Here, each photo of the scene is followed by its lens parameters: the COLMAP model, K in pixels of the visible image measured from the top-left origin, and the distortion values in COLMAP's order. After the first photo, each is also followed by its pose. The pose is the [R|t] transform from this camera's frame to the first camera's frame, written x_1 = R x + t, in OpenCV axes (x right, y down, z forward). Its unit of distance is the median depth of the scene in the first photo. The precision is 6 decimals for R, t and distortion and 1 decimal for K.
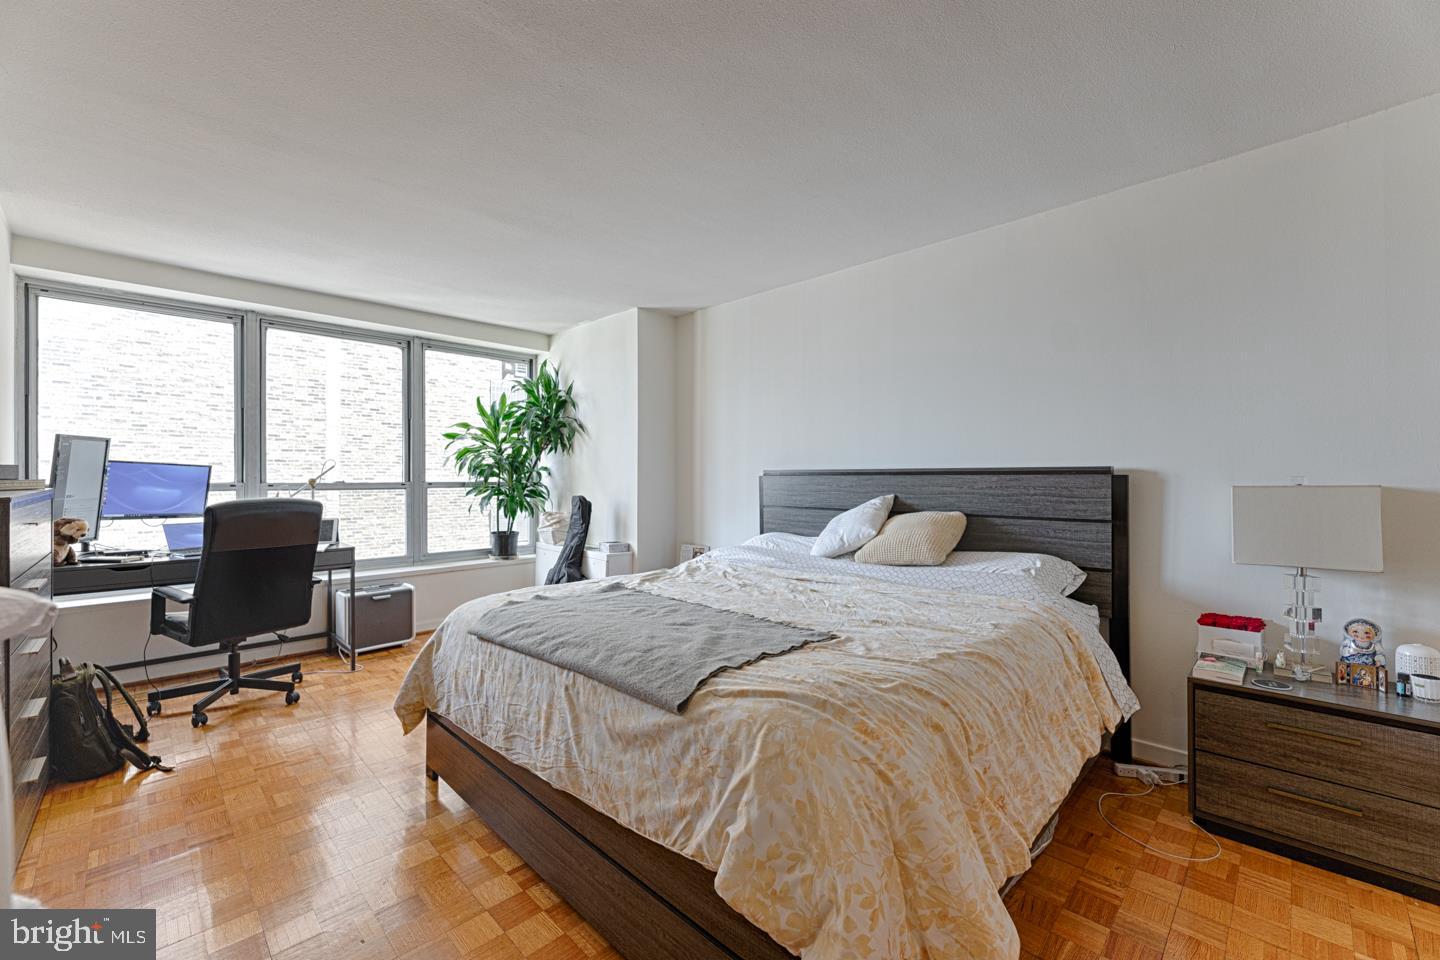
lens RADIAL K [[574.3, 0, 723.5], [0, 574.3, 476.2], [0, 0, 1]] dist [0.003799, -0.000558]
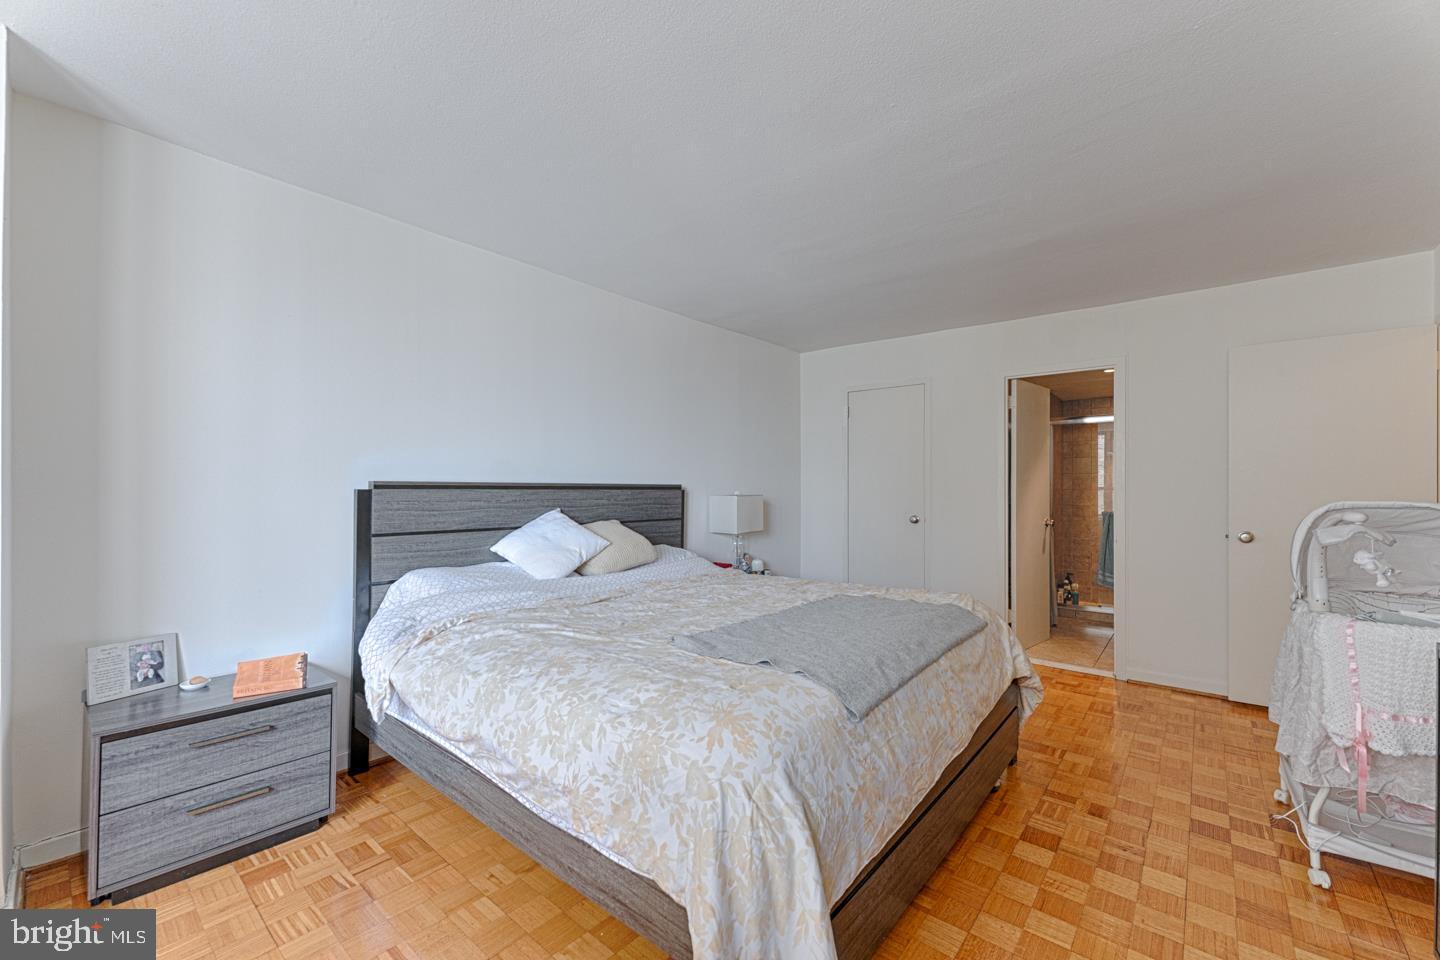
lens RADIAL K [[574.3, 0, 723.8], [0, 574.3, 482.3], [0, 0, 1]] dist [0.003799, -0.000558]
pose [[-0.040722, 0.017243, 0.999022, -0.650575], [-0.001334, 0.999849, -0.017312, 0.002971], [-0.999170, -0.002038, -0.040692, 0.688293]]
